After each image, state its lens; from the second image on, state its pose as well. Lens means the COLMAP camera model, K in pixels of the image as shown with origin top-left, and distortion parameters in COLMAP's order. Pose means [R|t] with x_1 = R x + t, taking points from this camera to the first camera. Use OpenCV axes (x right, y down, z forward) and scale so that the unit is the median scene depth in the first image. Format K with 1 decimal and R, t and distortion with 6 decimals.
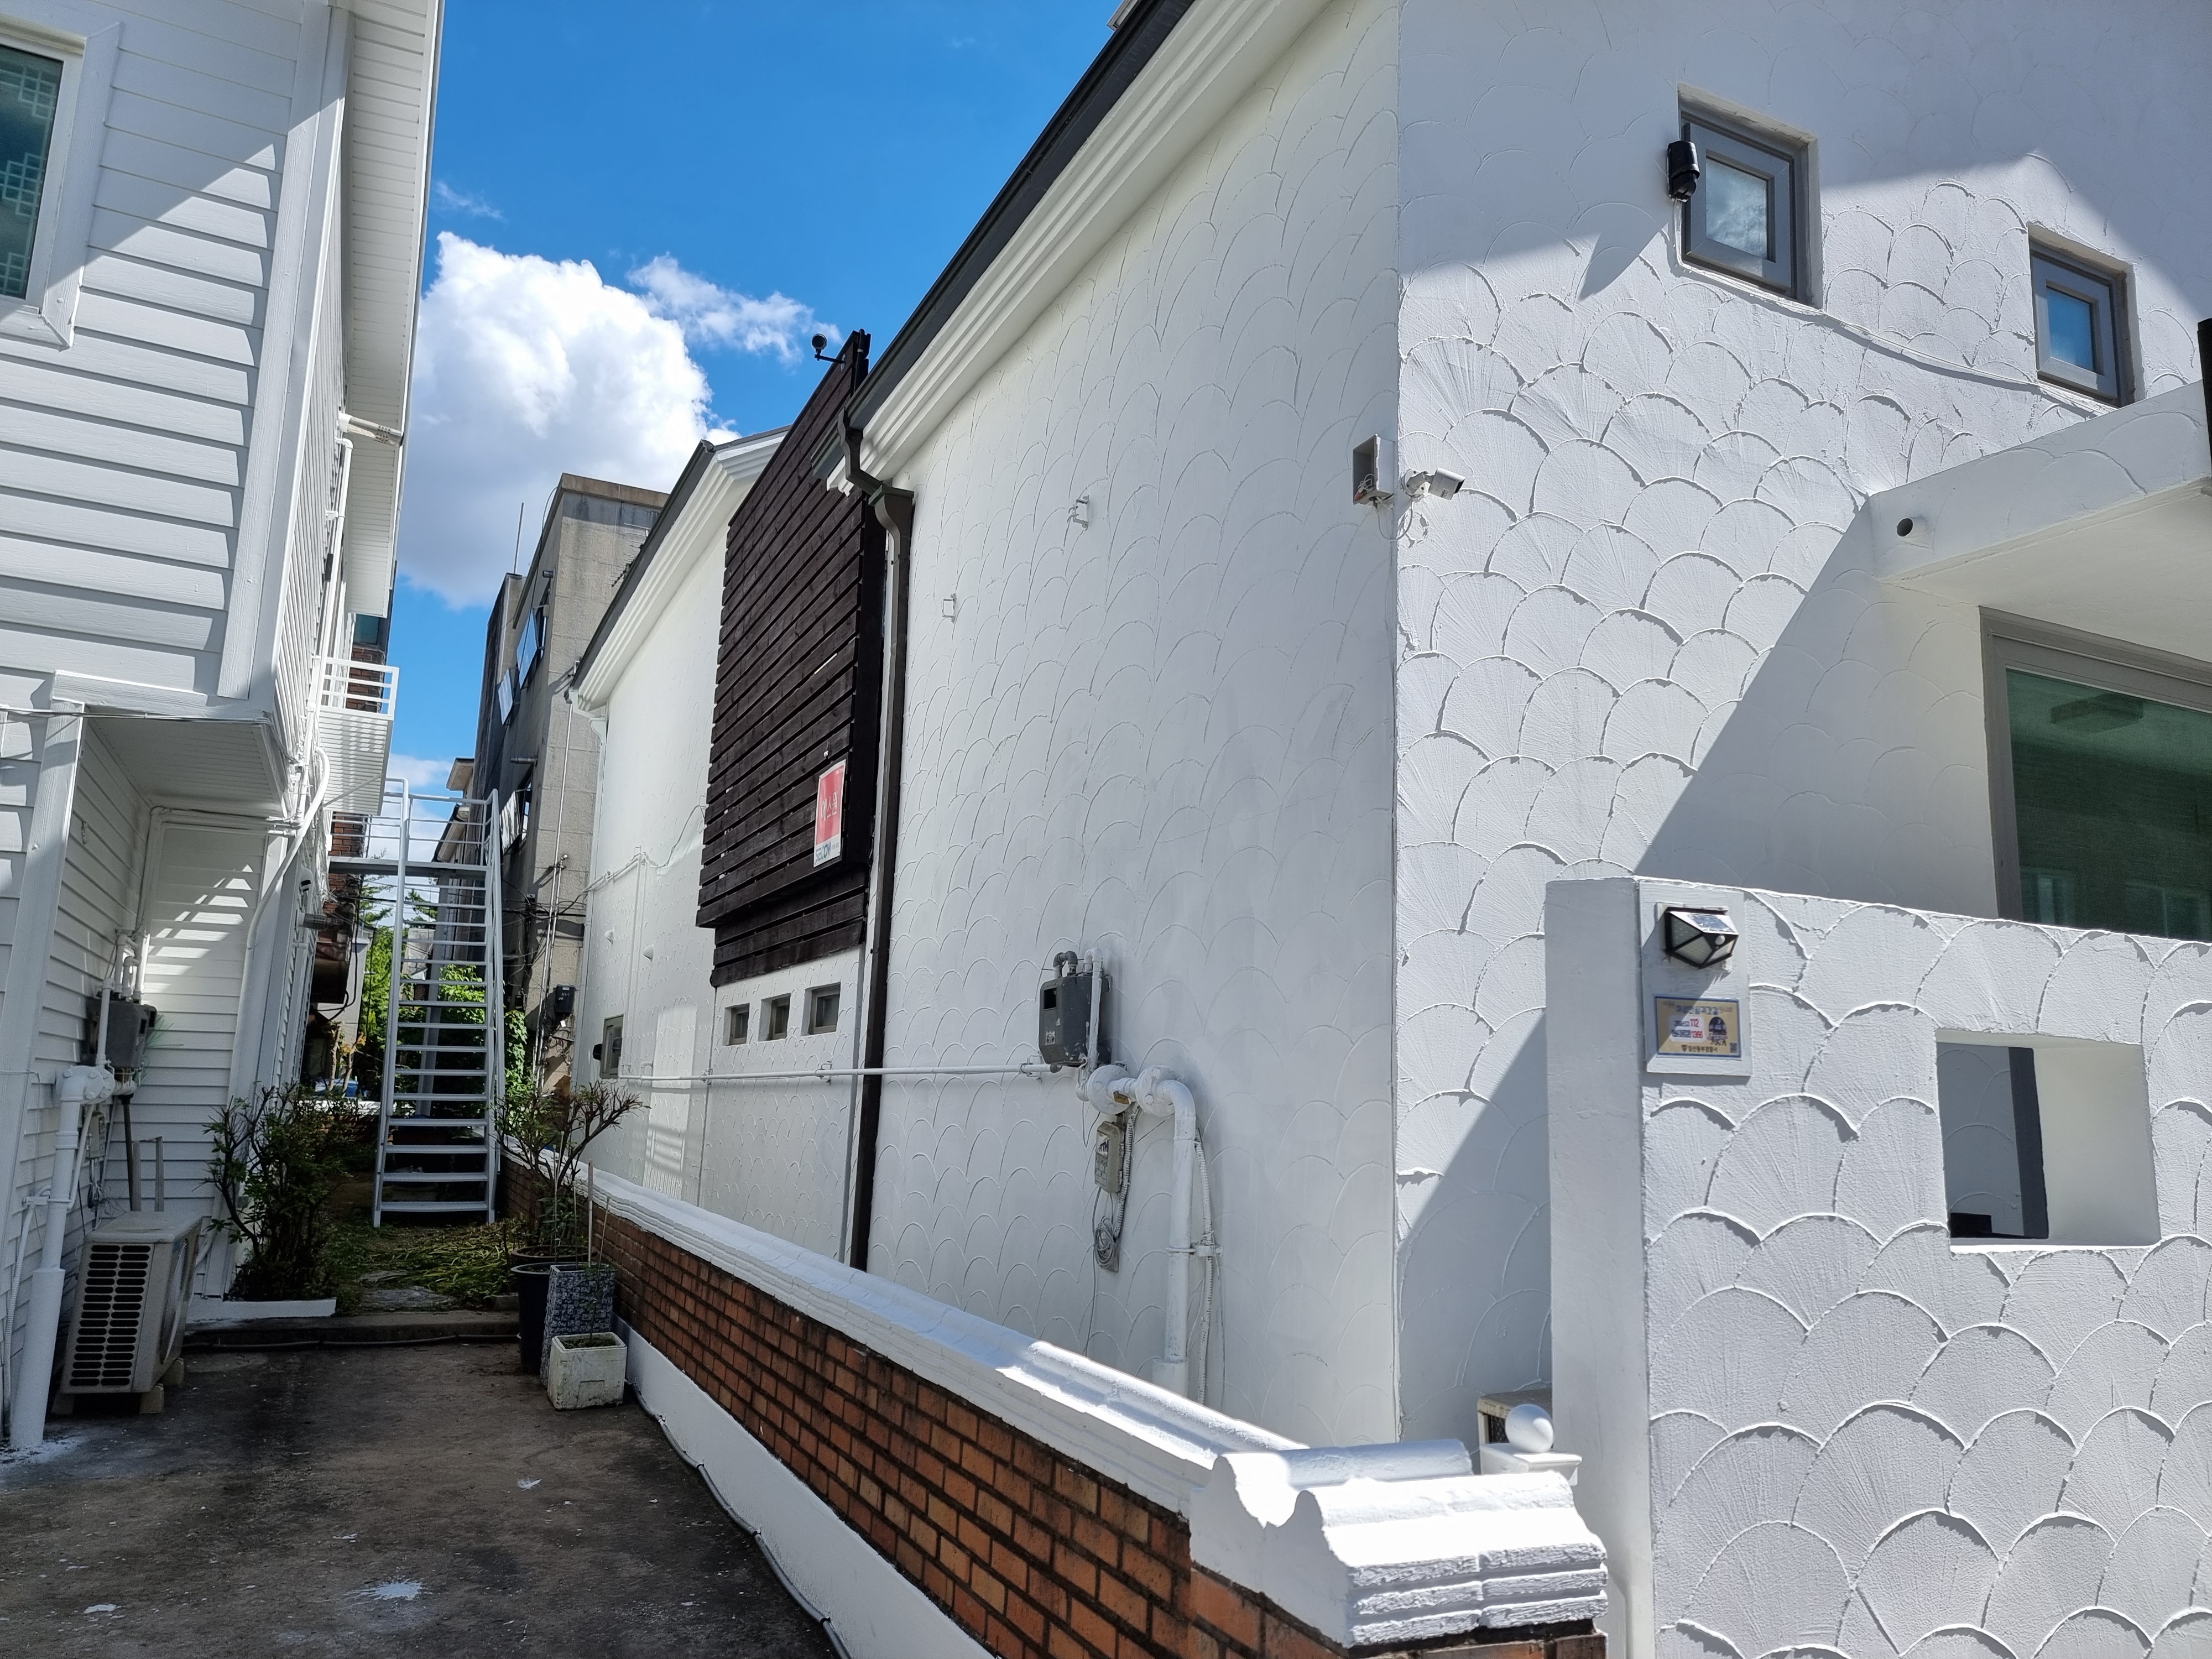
lens RADIAL K [[1520.1, 0, 1104.3], [0, 1520.1, 852.1], [0, 0, 1]] dist [0.039264, -0.005293]
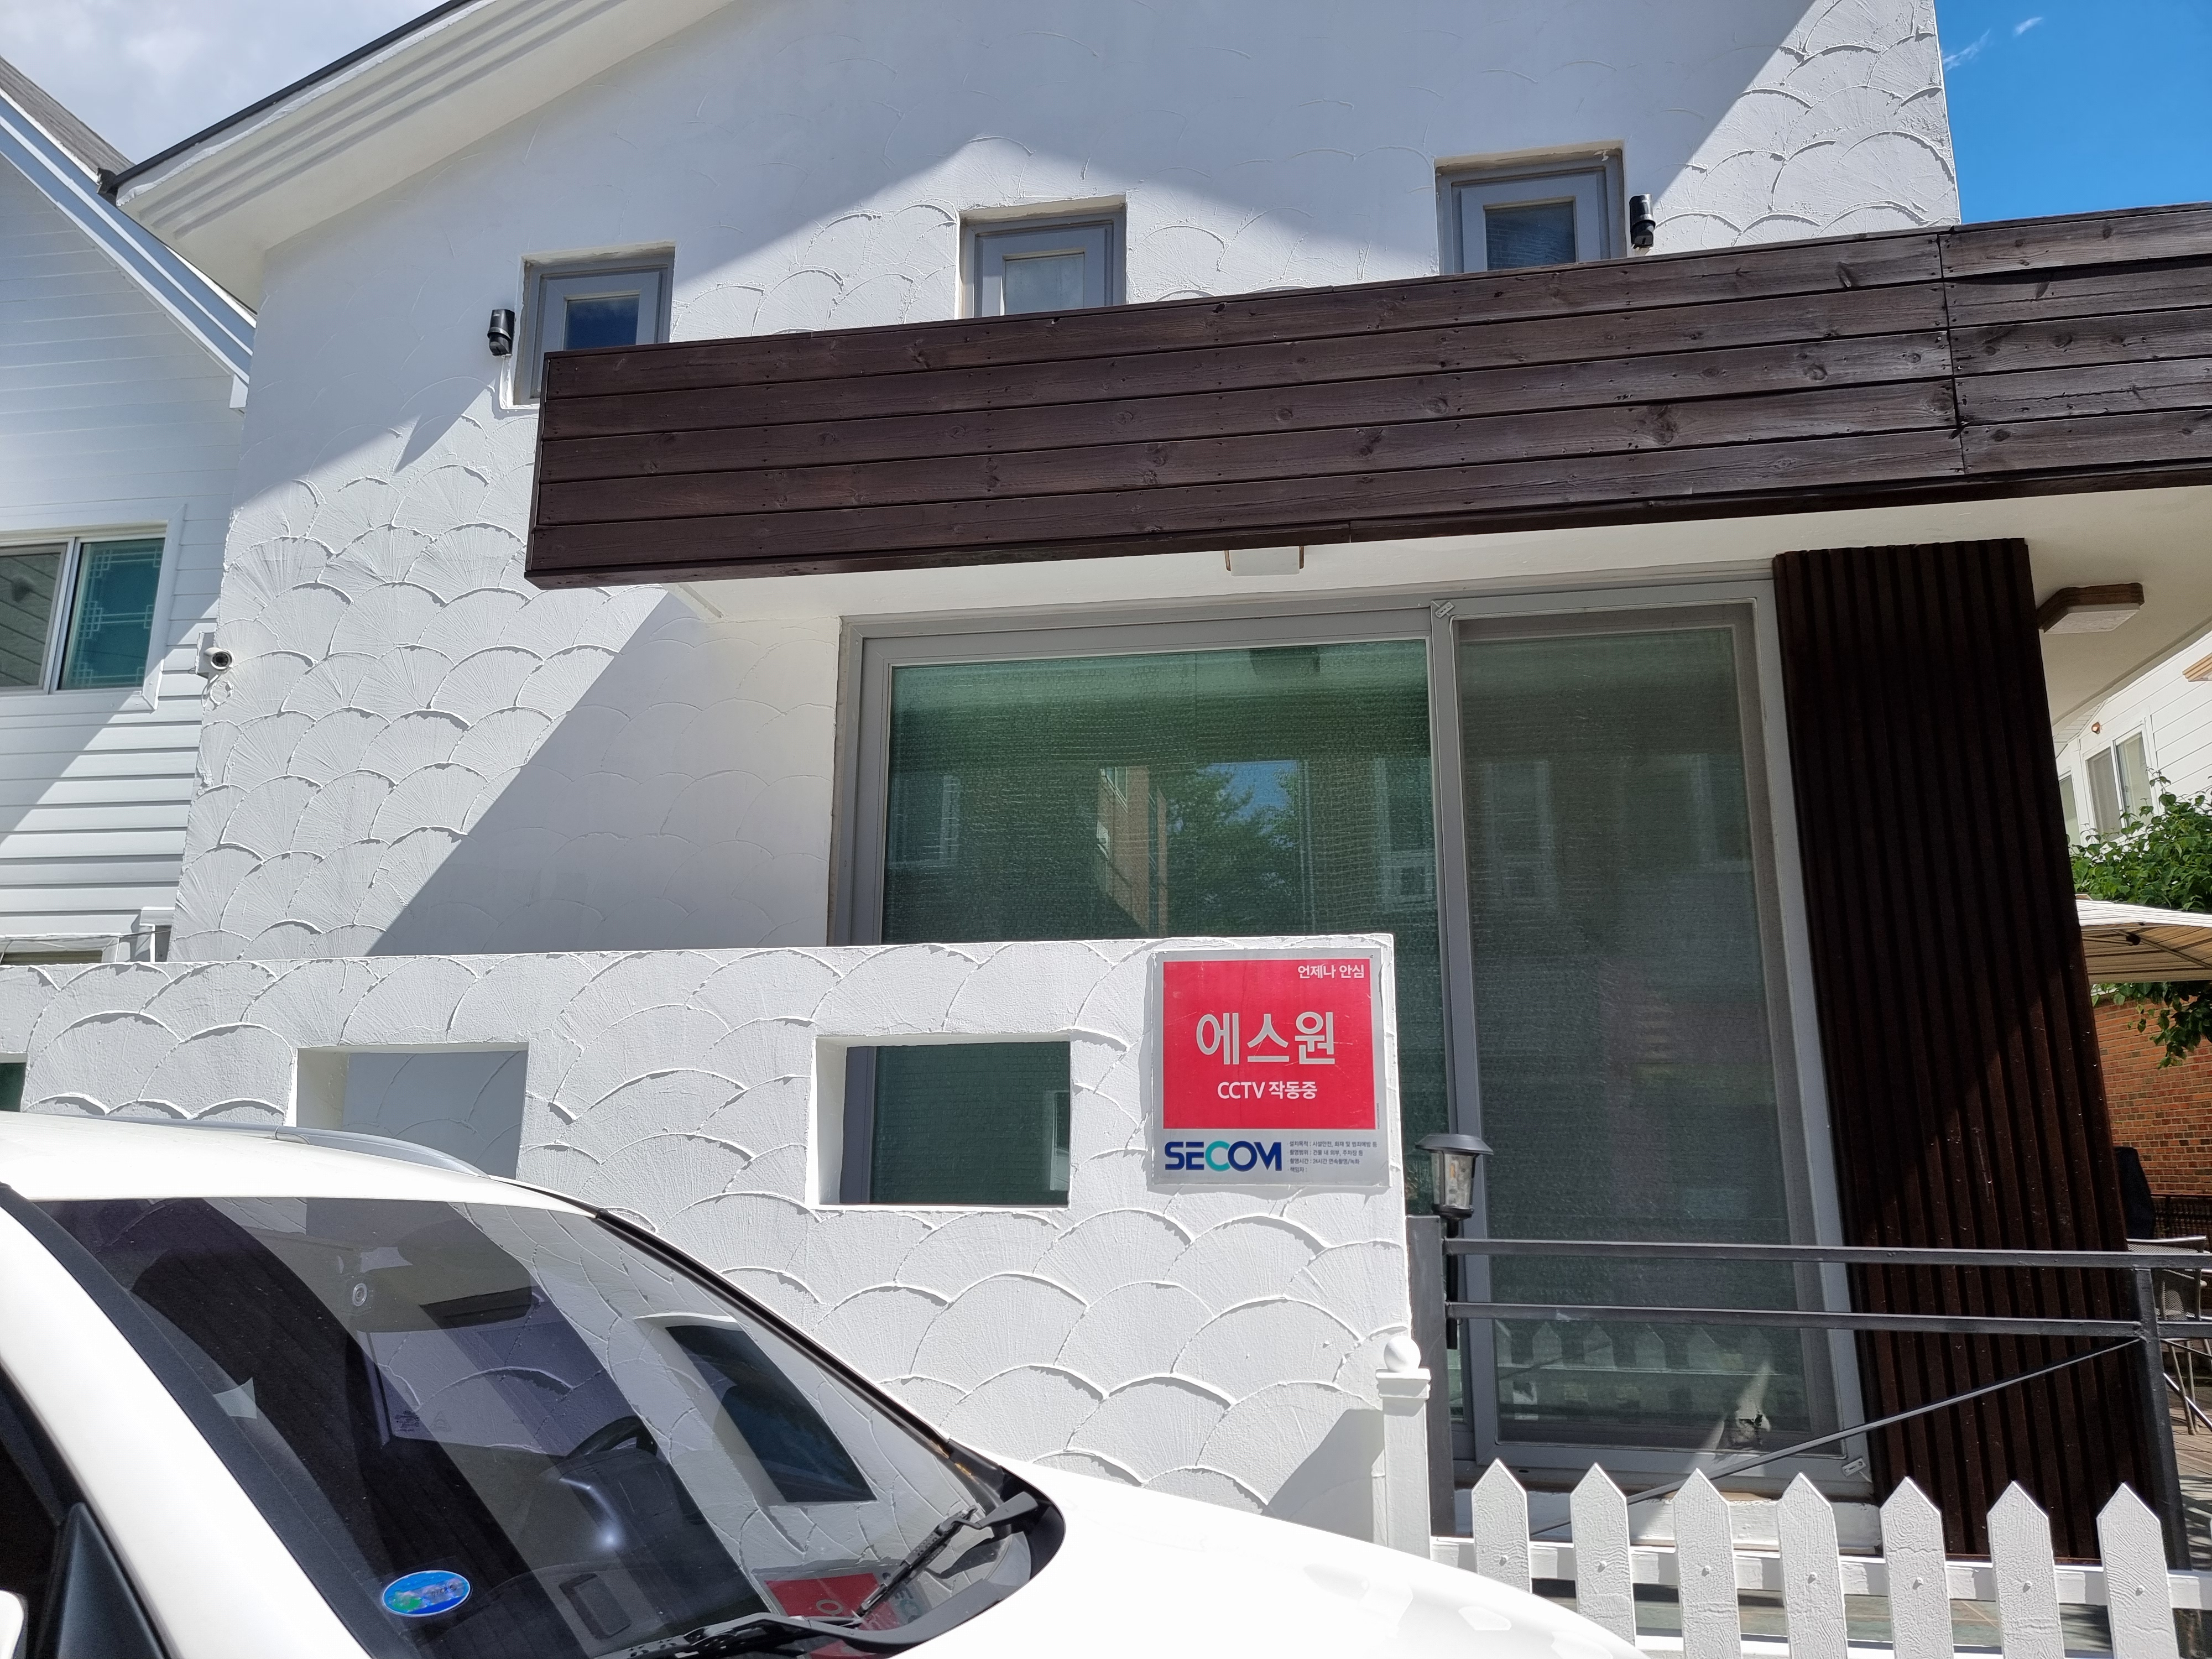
lens RADIAL K [[1520.1, 0, 1103.1], [0, 1520.1, 813.5], [0, 0, 1]] dist [0.039264, -0.005293]
pose [[0.814627, -0.161204, -0.557133, 1.438392], [0.115797, 0.986463, -0.116112, 0.122549], [0.568308, 0.030074, 0.822266, 0.317963]]
